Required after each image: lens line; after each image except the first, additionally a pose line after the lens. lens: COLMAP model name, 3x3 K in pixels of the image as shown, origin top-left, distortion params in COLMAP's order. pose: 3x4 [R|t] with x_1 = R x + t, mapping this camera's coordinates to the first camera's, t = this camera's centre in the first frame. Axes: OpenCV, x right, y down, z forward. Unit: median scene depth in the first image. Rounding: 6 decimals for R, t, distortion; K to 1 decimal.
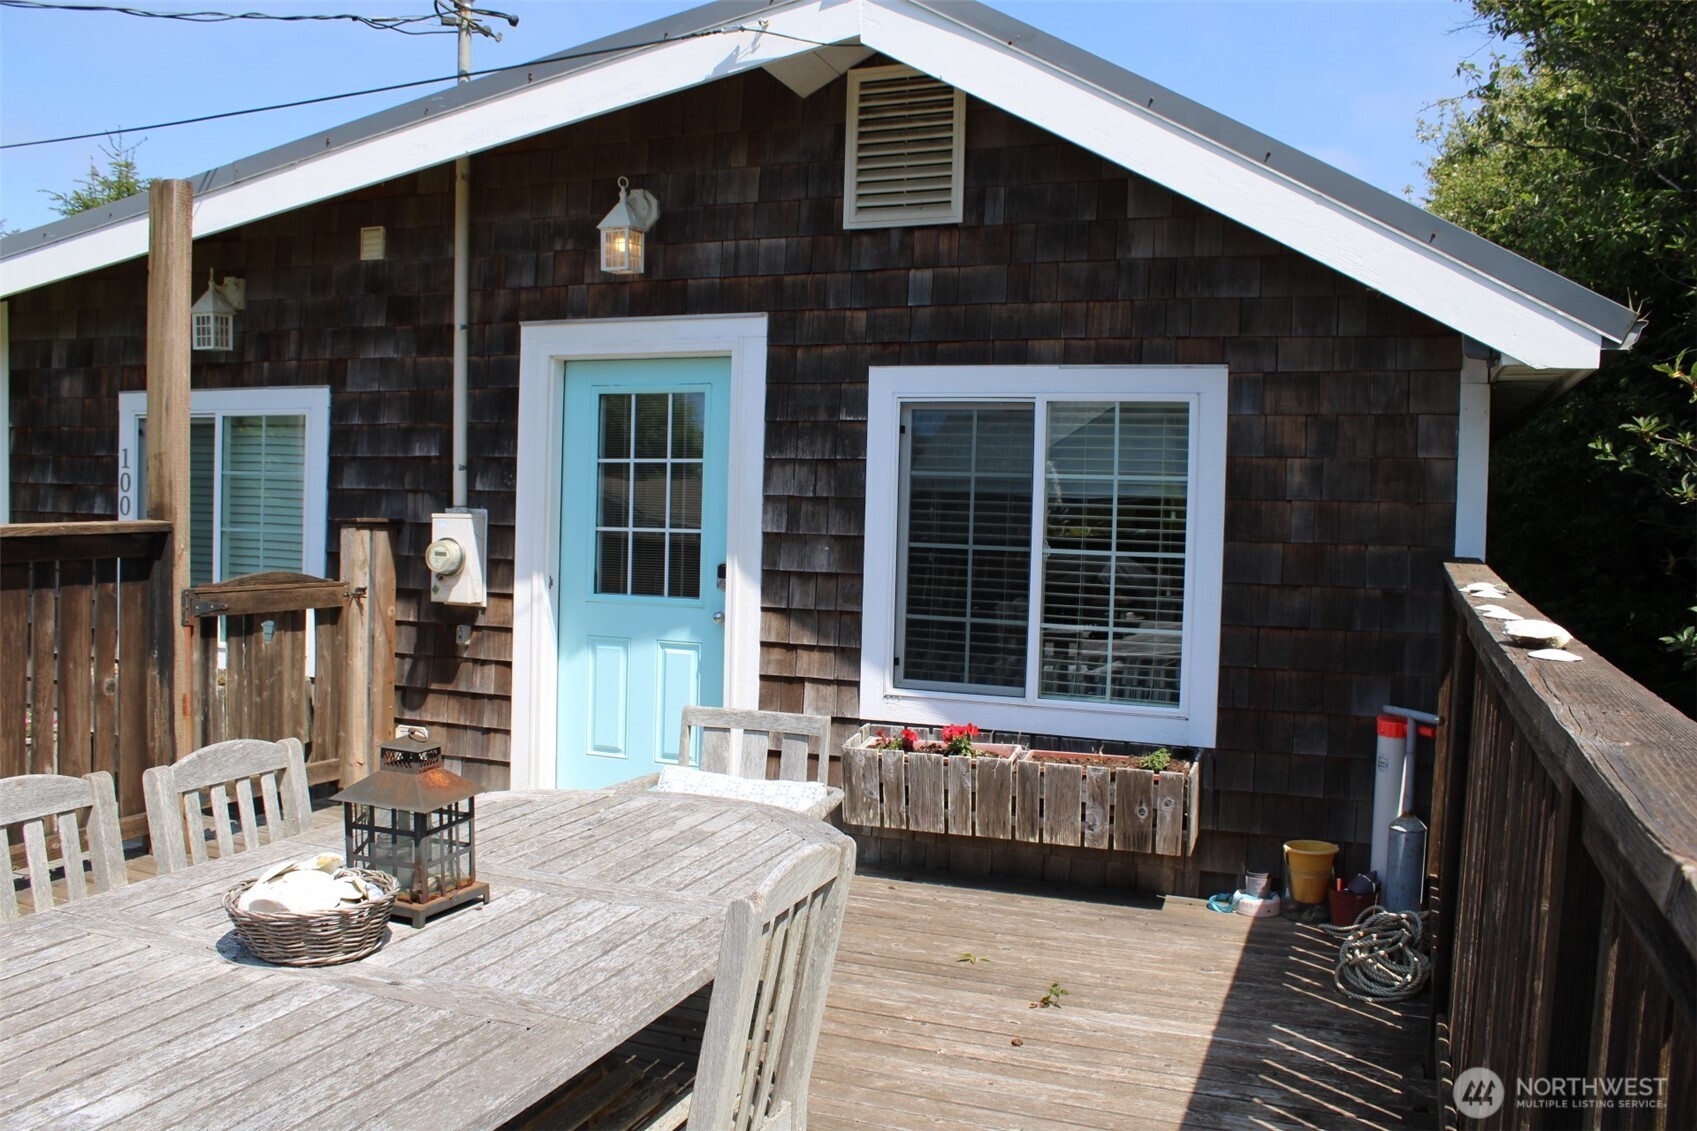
lens RADIAL K [[1413.8, 0, 848.5], [0, 1413.8, 565.5], [0, 0, 1]] dist [-0.168782, 0.159093]
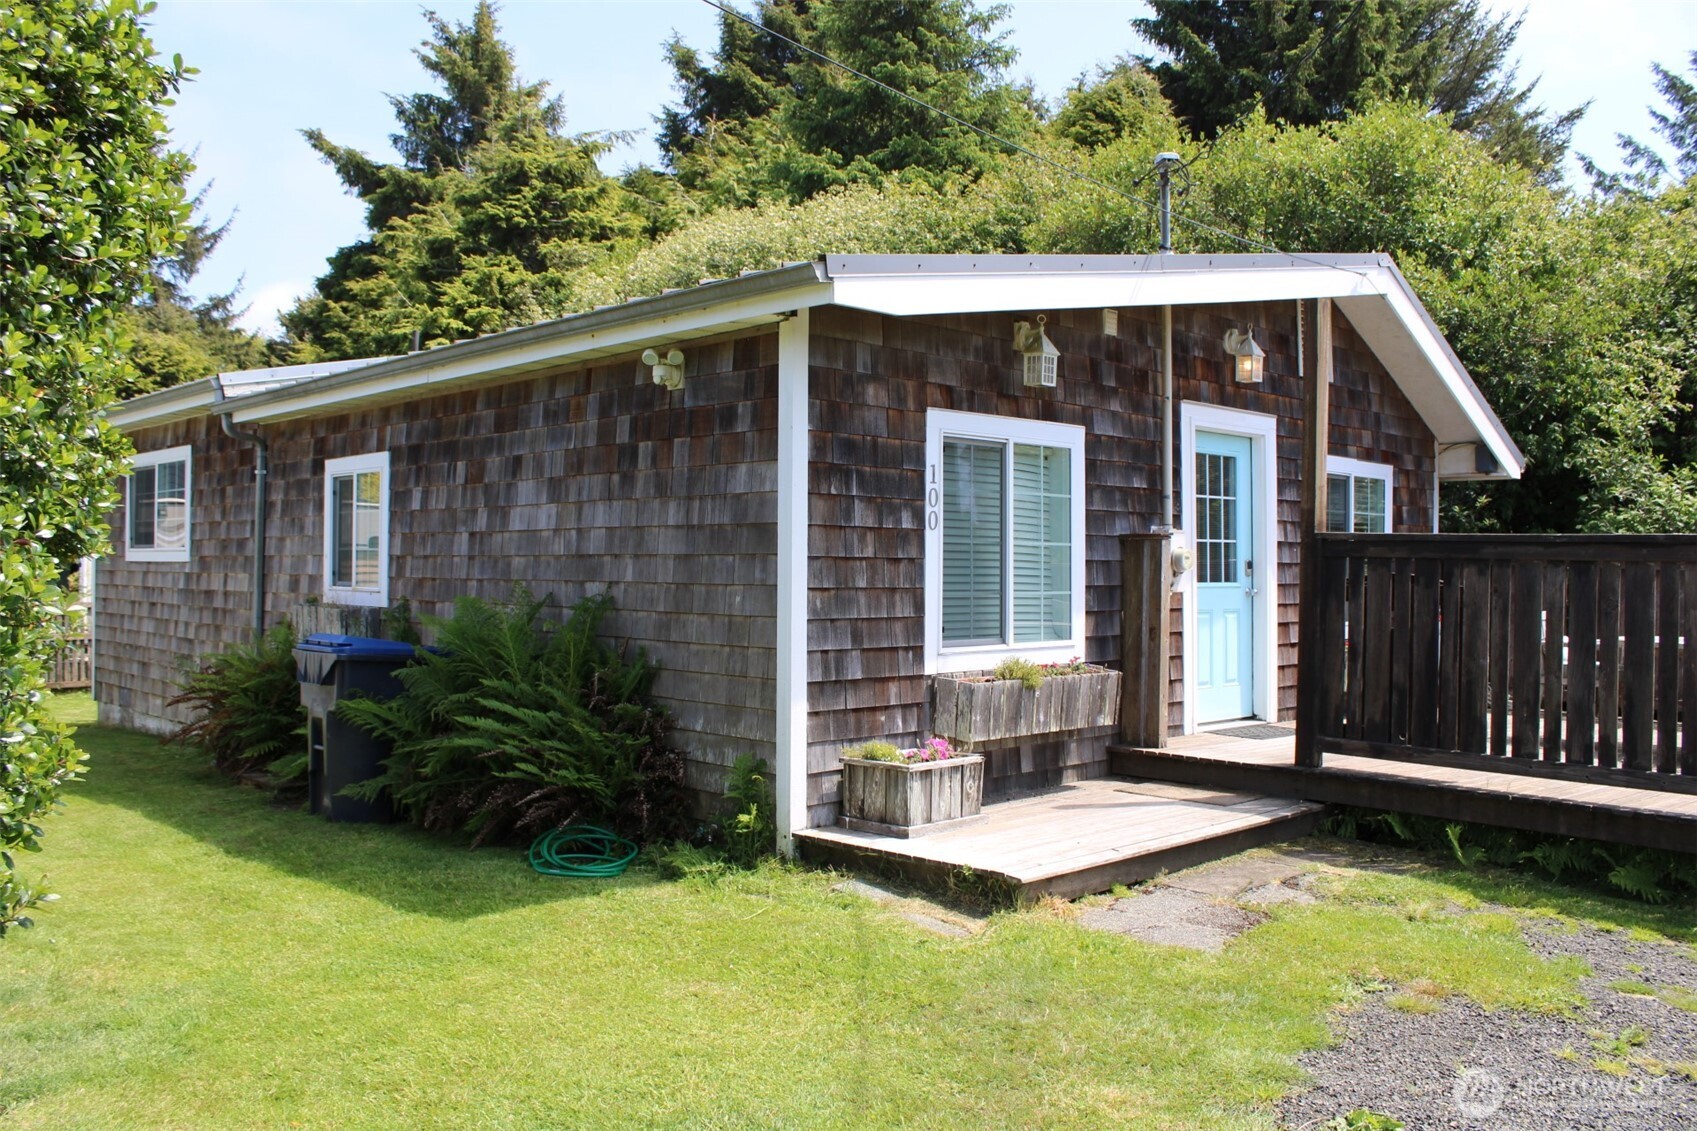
lens RADIAL K [[1413.8, 0, 848.5], [0, 1413.8, 565.5], [0, 0, 1]] dist [-0.168782, 0.159093]
pose [[0.428435, -0.036306, 0.902843, -1.620806], [0.002277, 0.999233, 0.039101, -0.055245], [-0.903570, -0.014696, 0.428189, 0.645907]]
